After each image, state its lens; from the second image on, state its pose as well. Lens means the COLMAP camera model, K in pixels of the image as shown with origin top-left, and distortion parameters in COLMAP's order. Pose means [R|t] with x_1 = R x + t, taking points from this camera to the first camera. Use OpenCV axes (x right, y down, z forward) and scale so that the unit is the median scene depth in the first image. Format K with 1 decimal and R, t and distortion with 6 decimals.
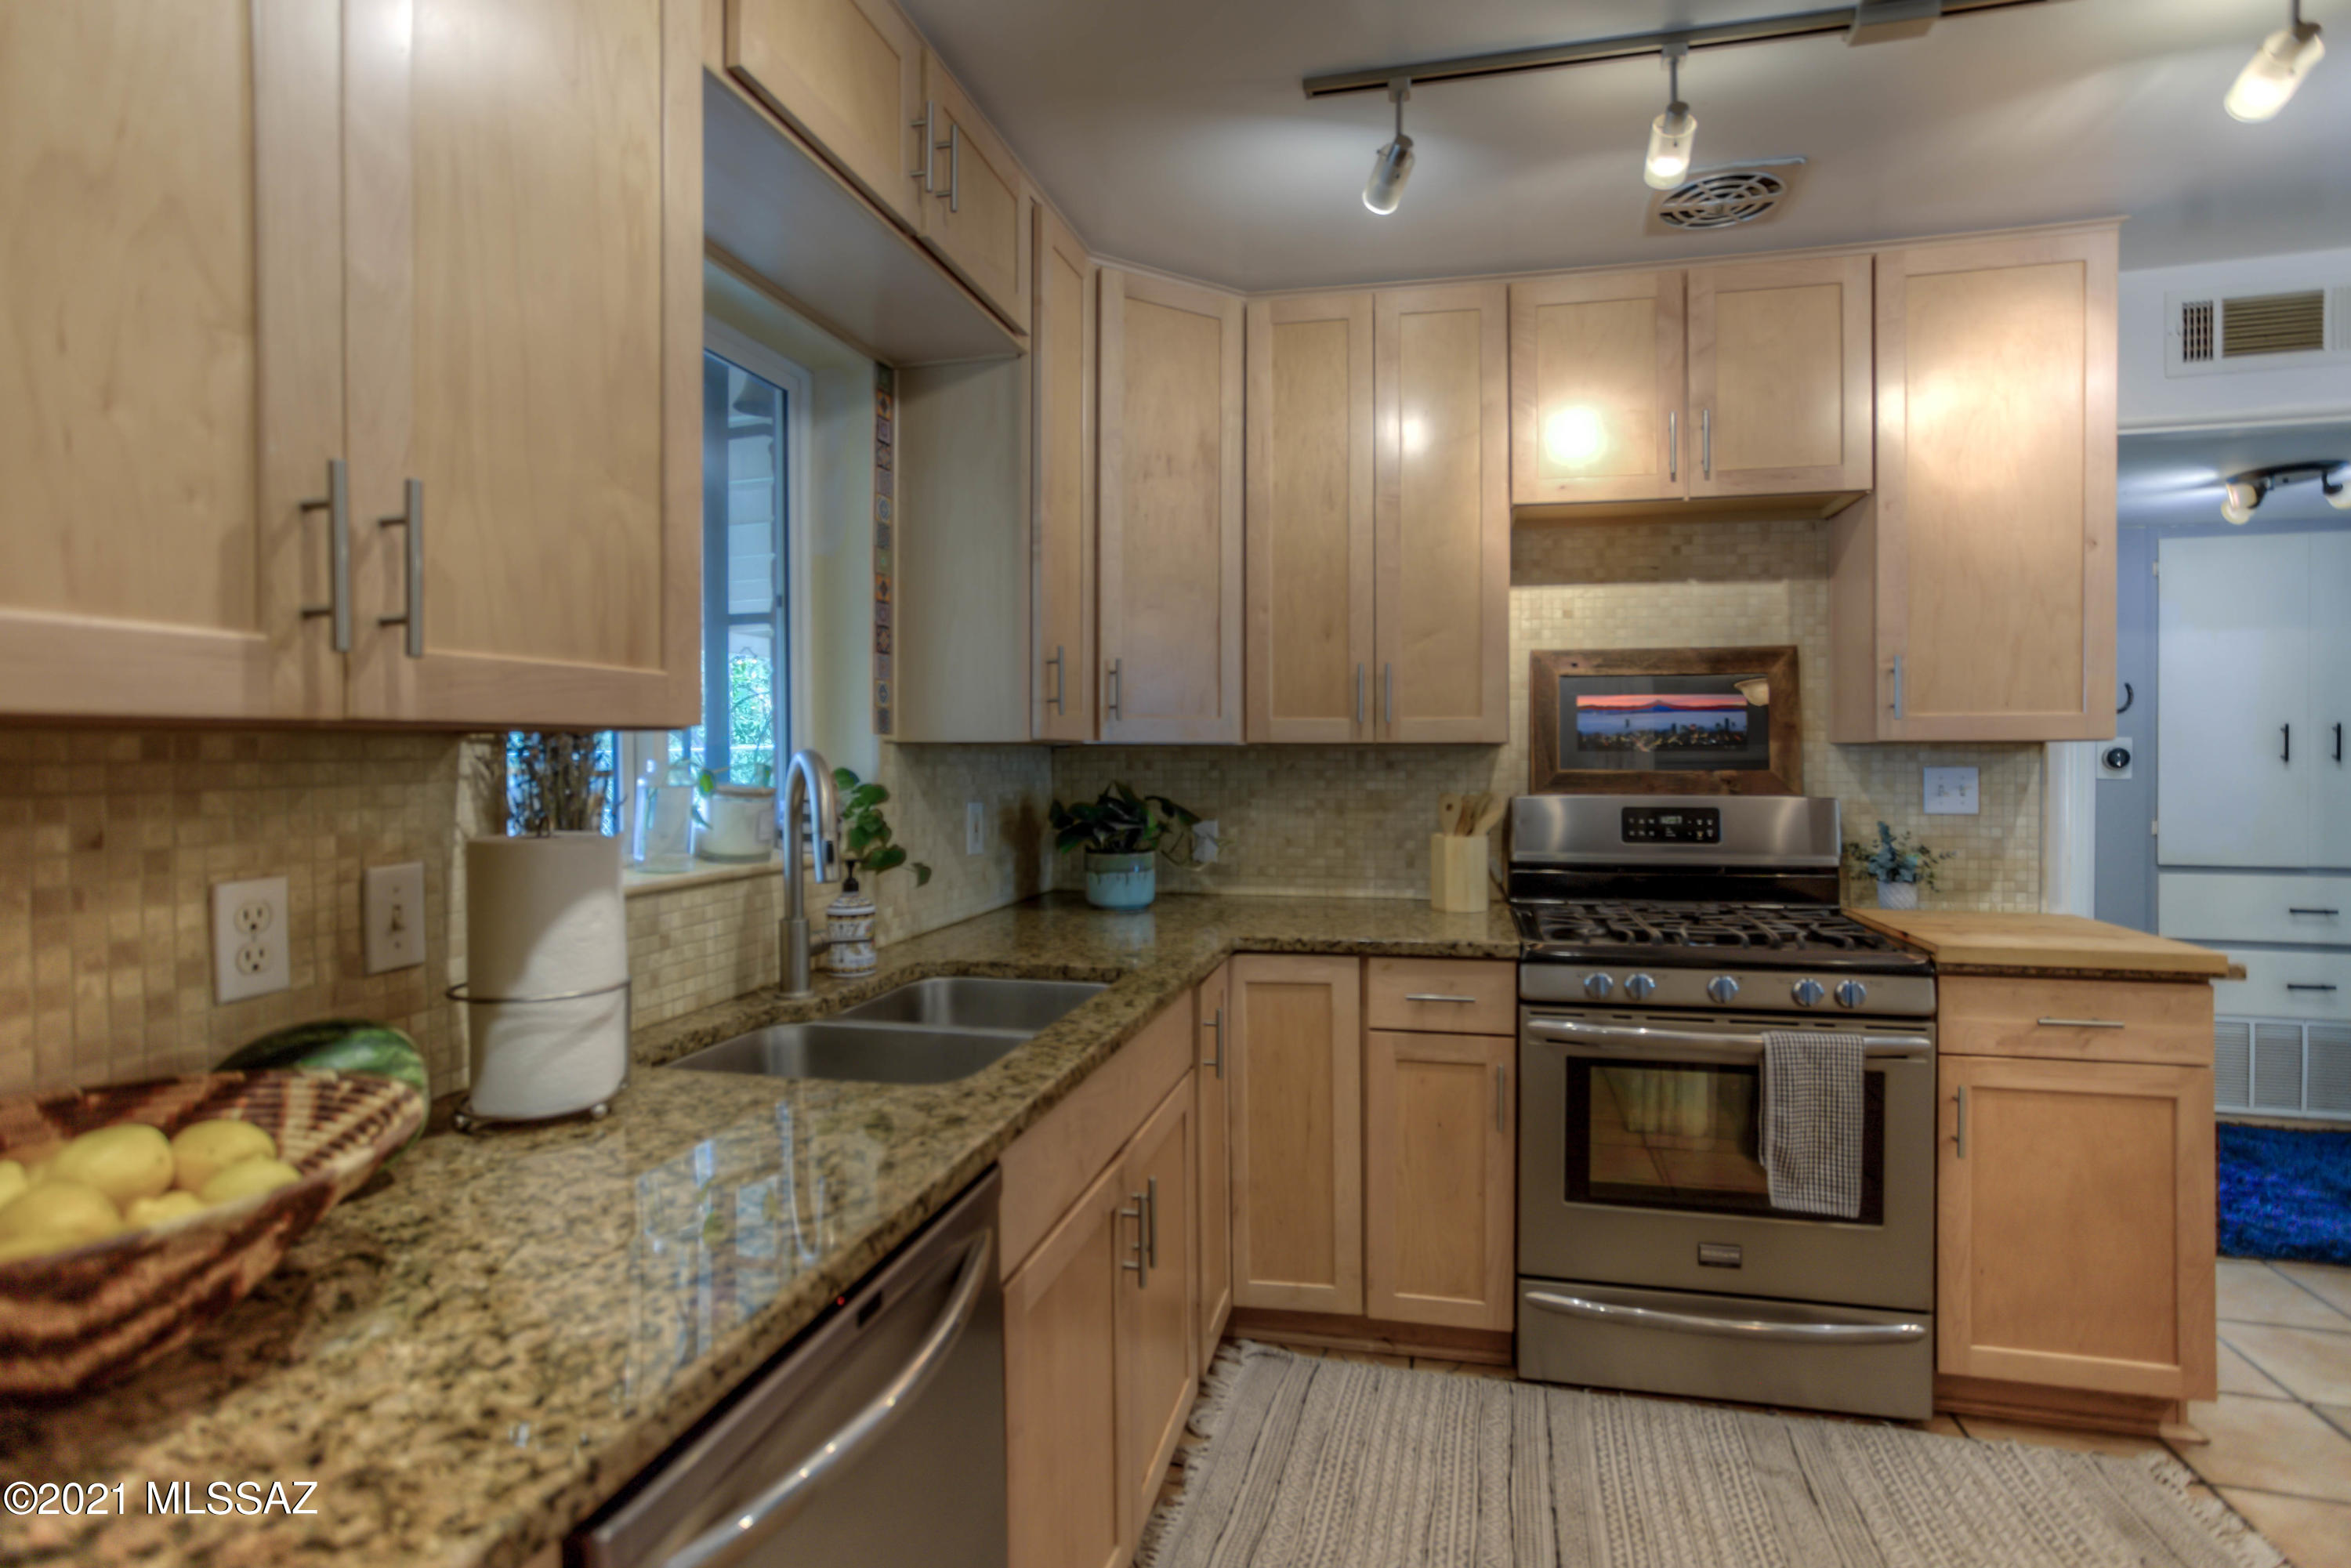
lens RADIAL K [[1148.2, 0, 1223.6], [0, 1148.2, 751.2], [0, 0, 1]] dist [-0.059027, 0.044464]
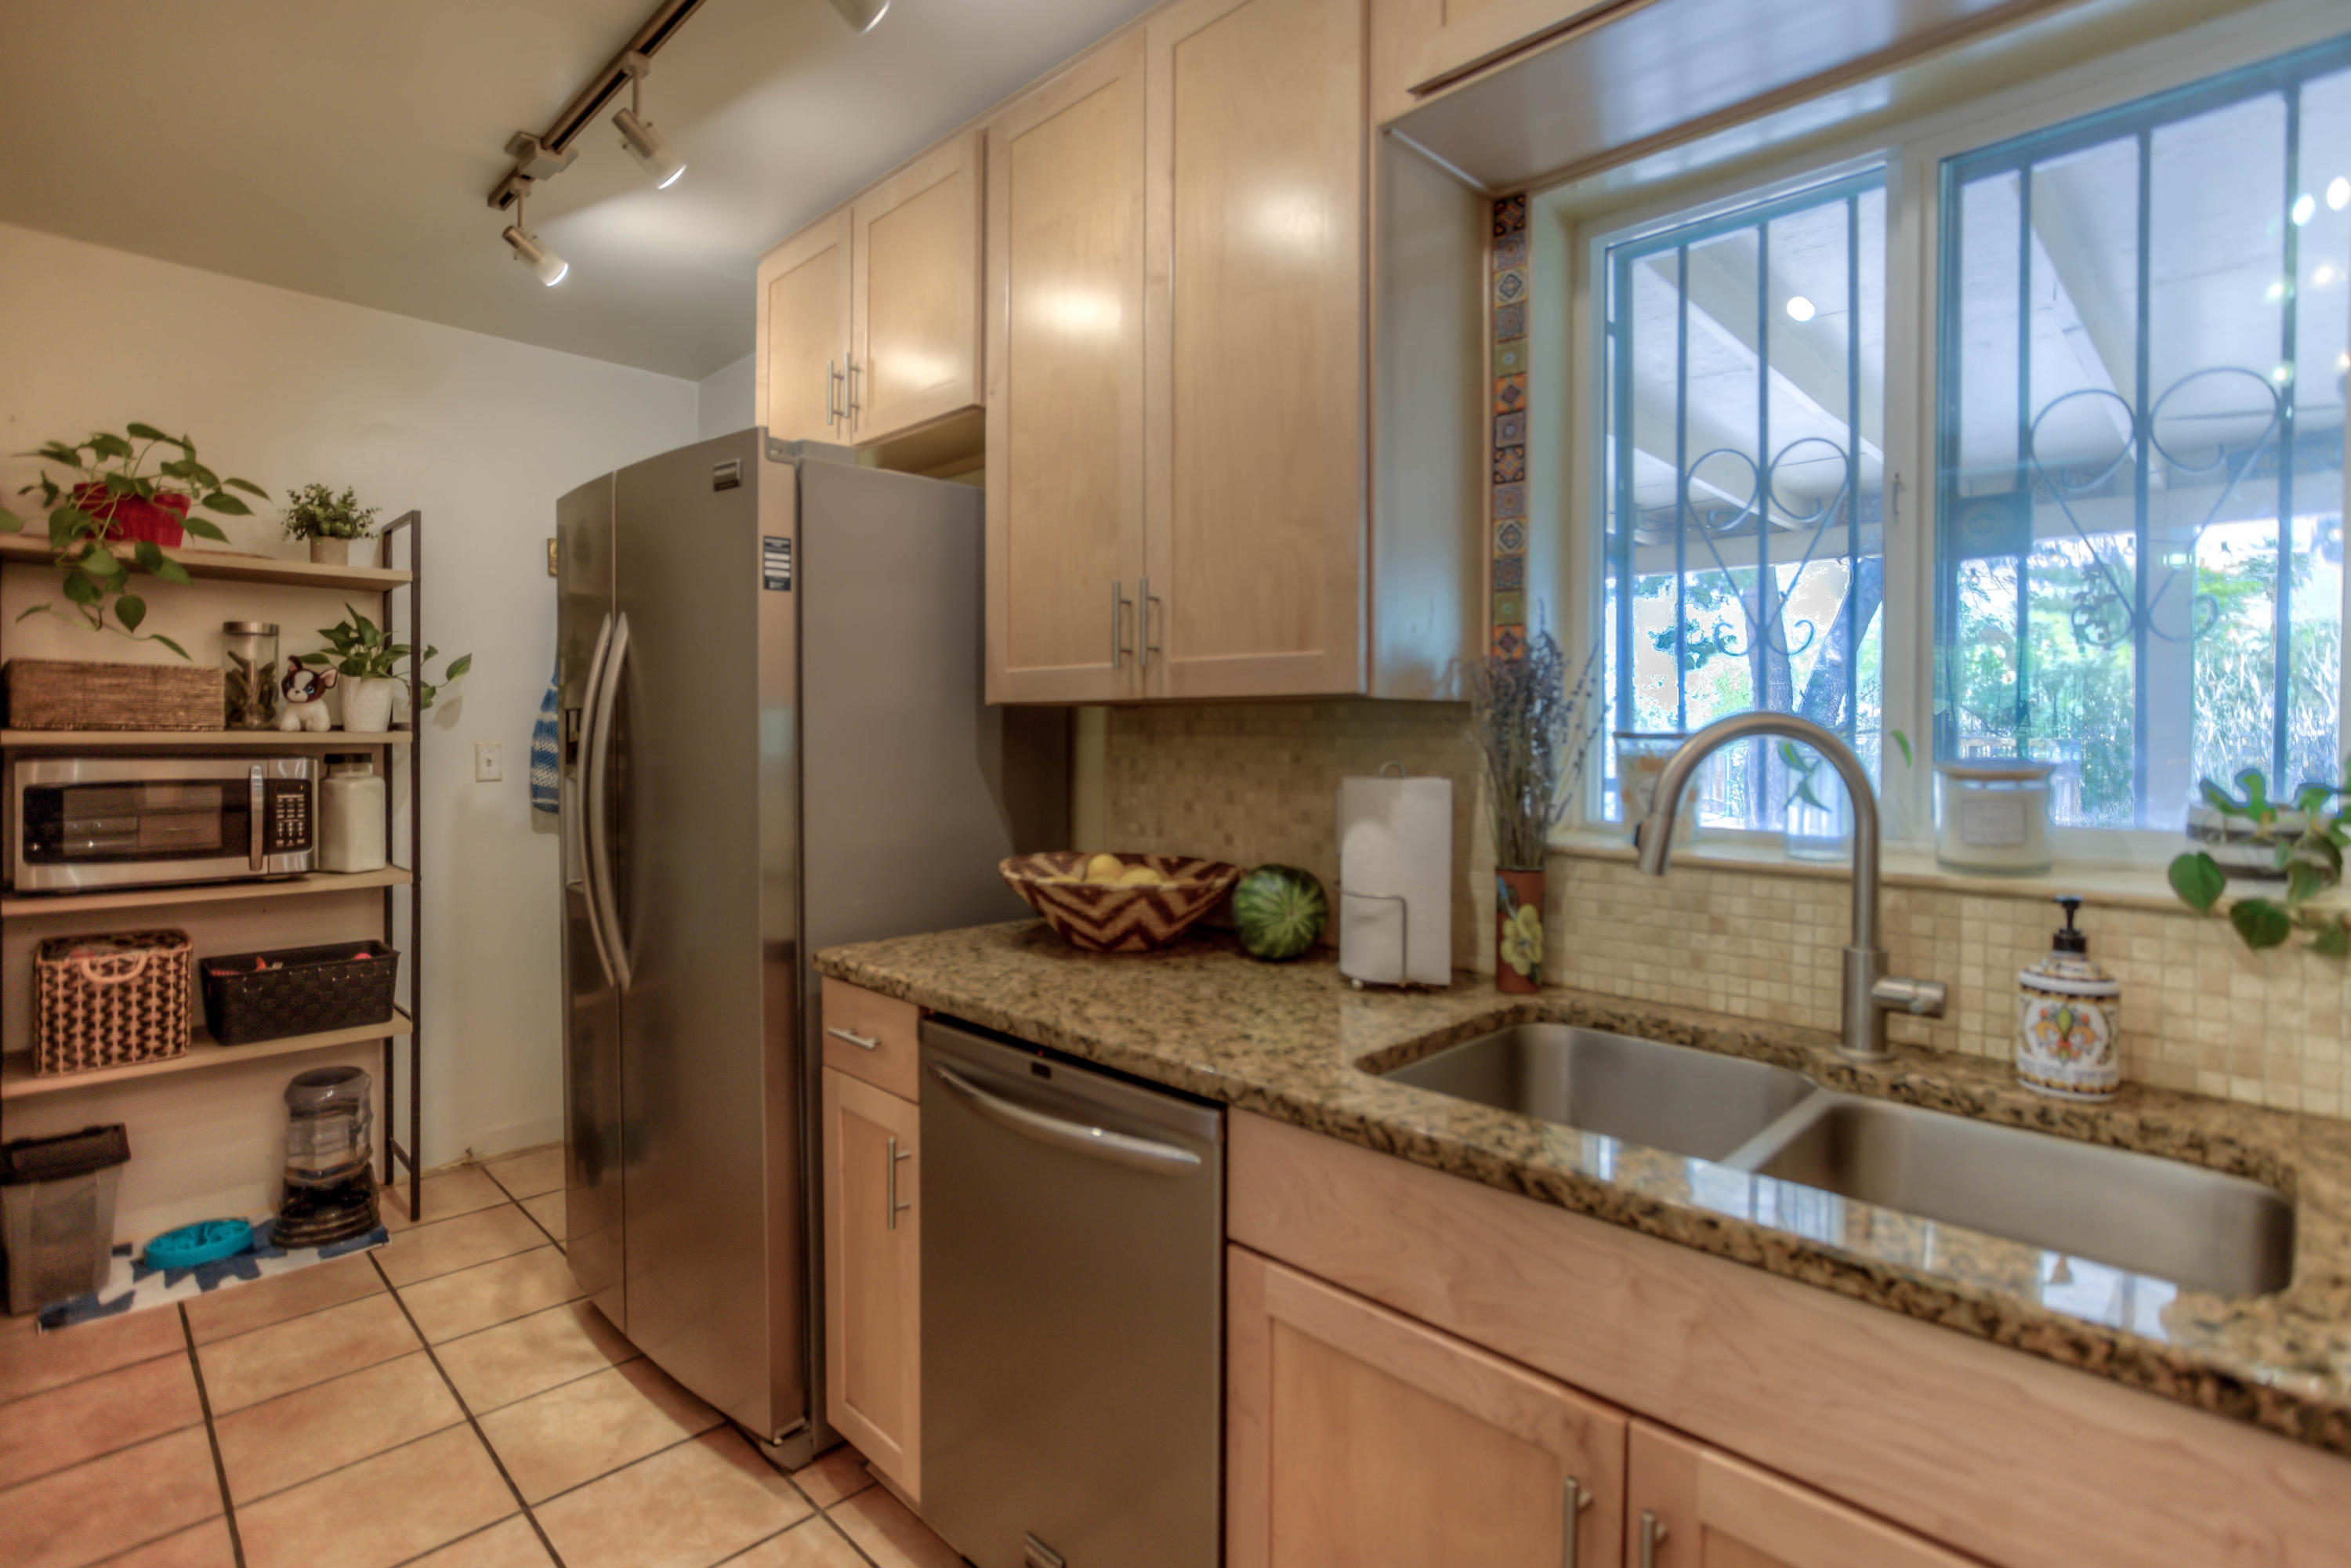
lens RADIAL K [[1148.2, 0, 1223.6], [0, 1148.2, 751.2], [0, 0, 1]] dist [-0.059027, 0.044464]
pose [[-0.526482, 0.018100, -0.849993, 0.326661], [-0.003606, 0.999717, 0.023522, 0.007124], [0.850178, 0.015449, -0.526268, 0.781755]]
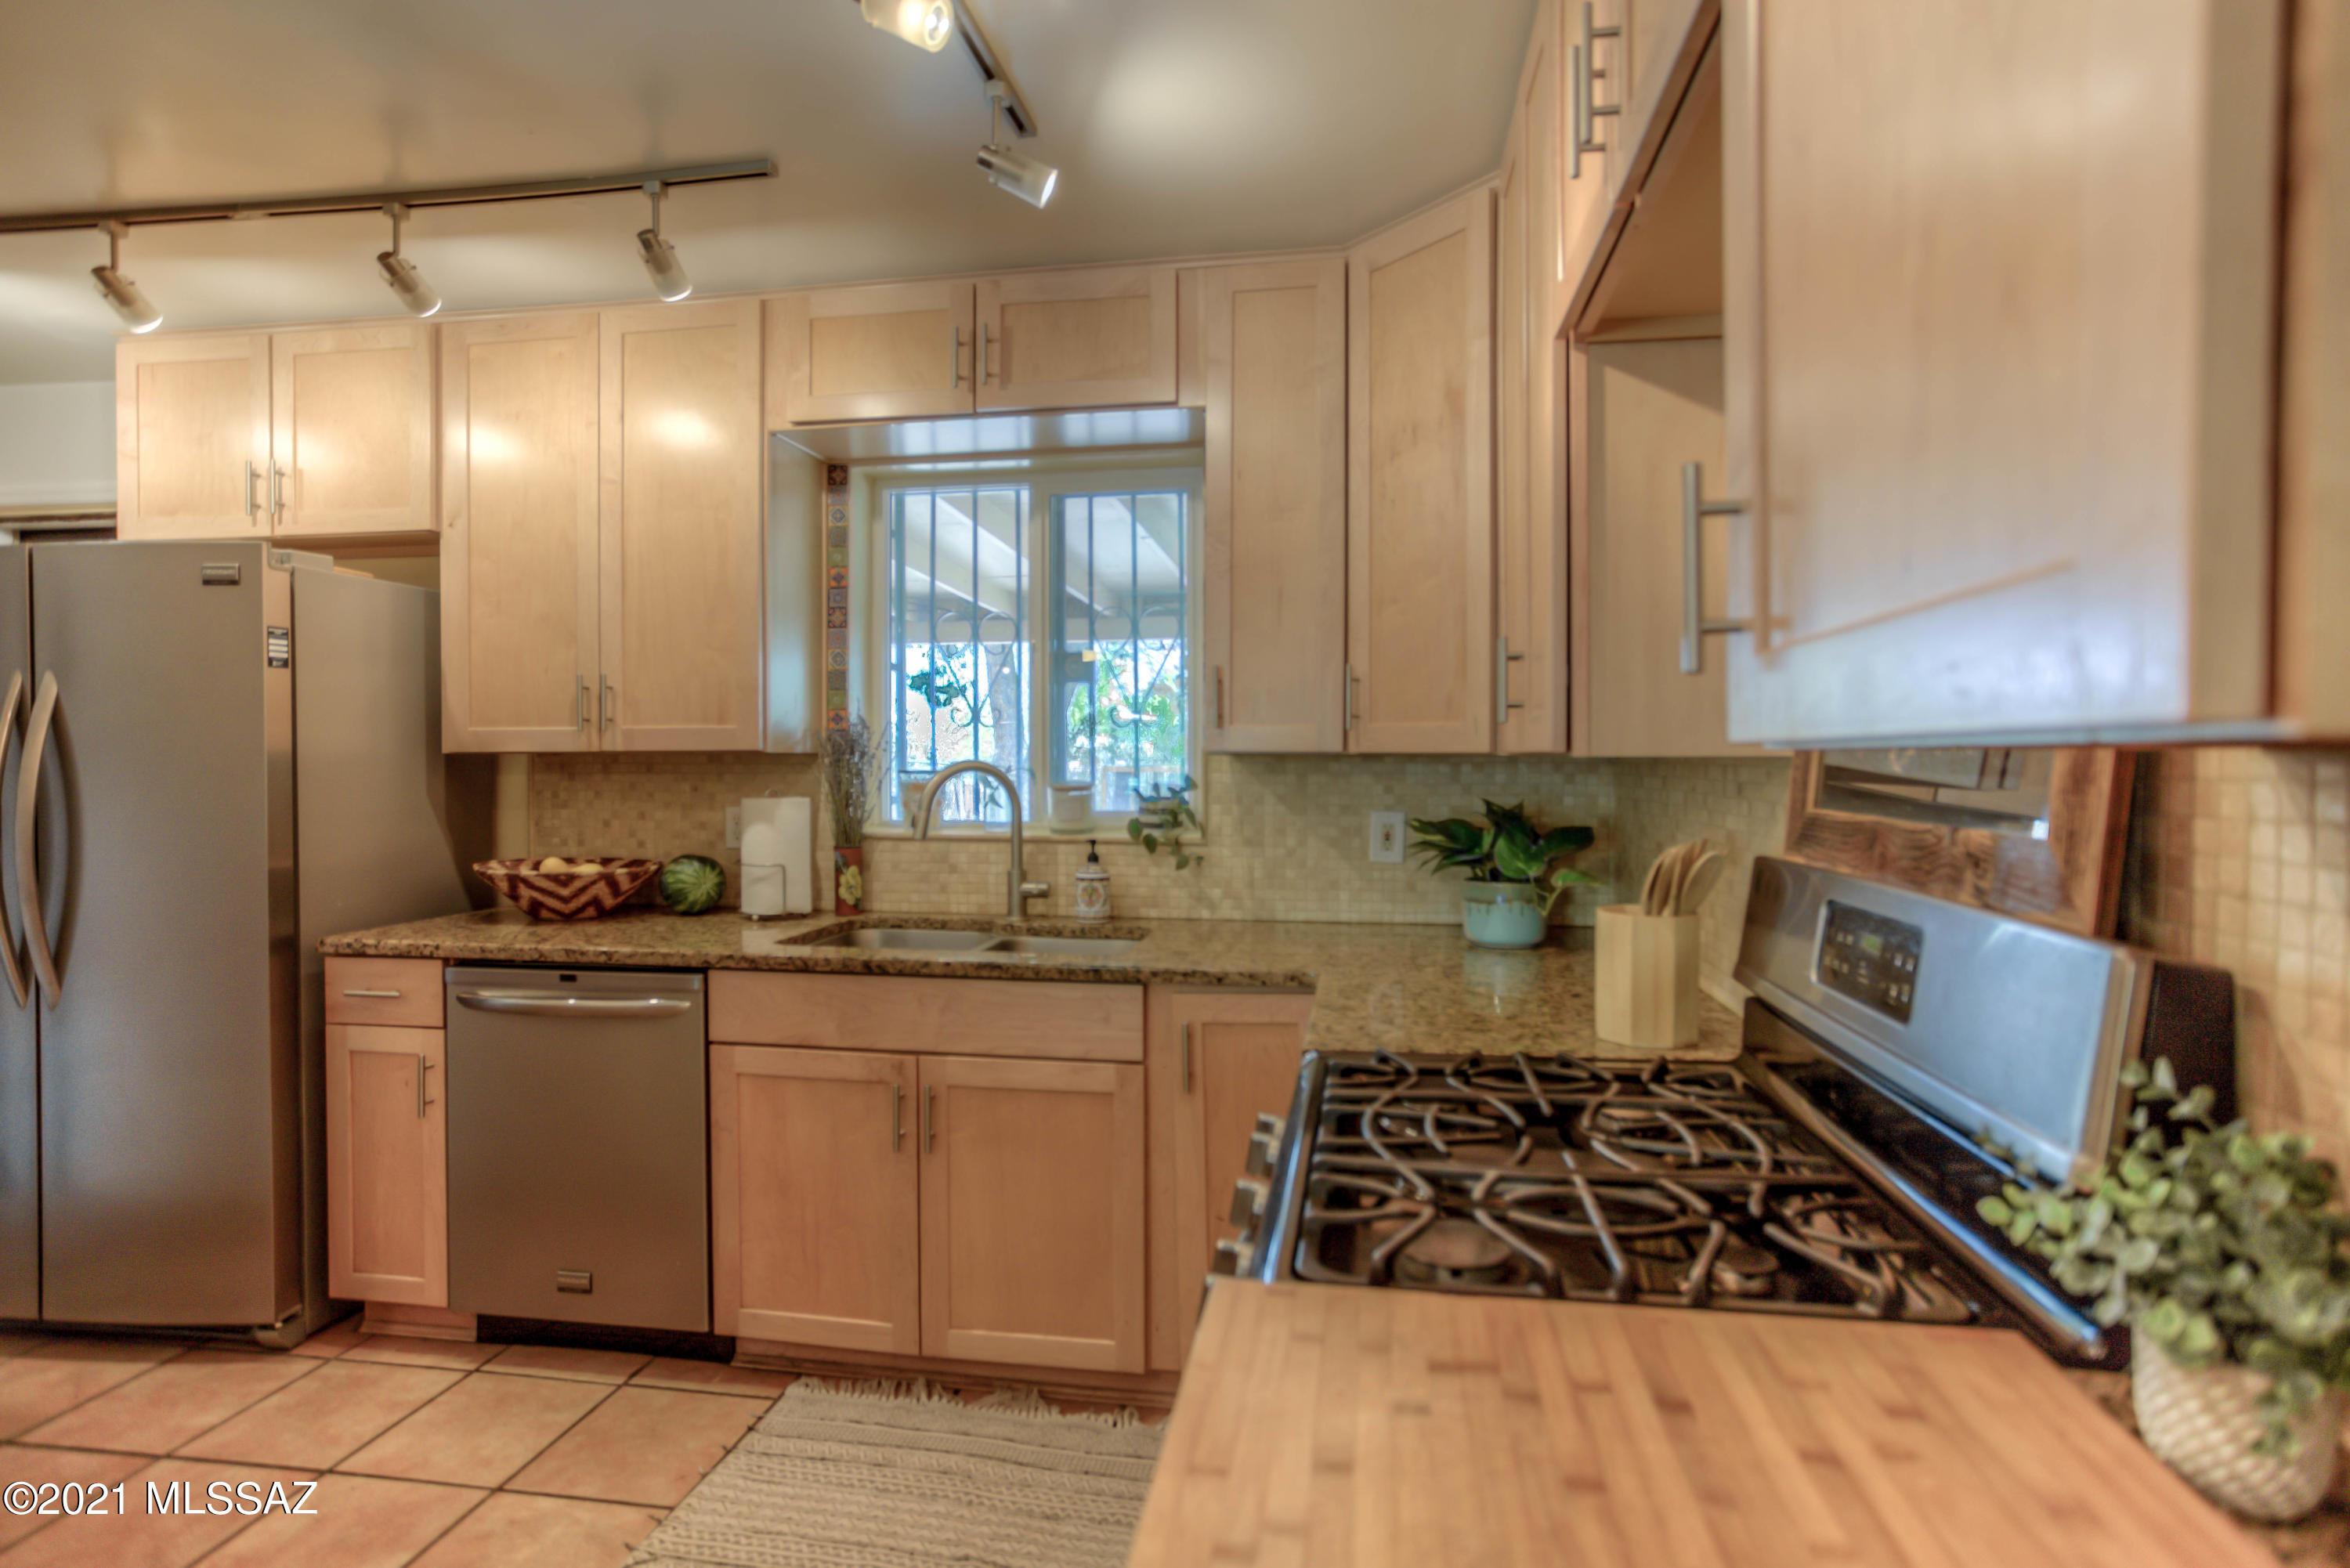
lens RADIAL K [[1146.0, 0, 1216.4], [0, 1146.0, 770.5], [0, 0, 1]] dist [-0.035987, 0.021898]
pose [[0.068670, 0.012908, -0.997556, 0.894944], [-0.001494, 0.999916, 0.012836, -0.005205], [0.997638, 0.000609, 0.068684, 0.882640]]
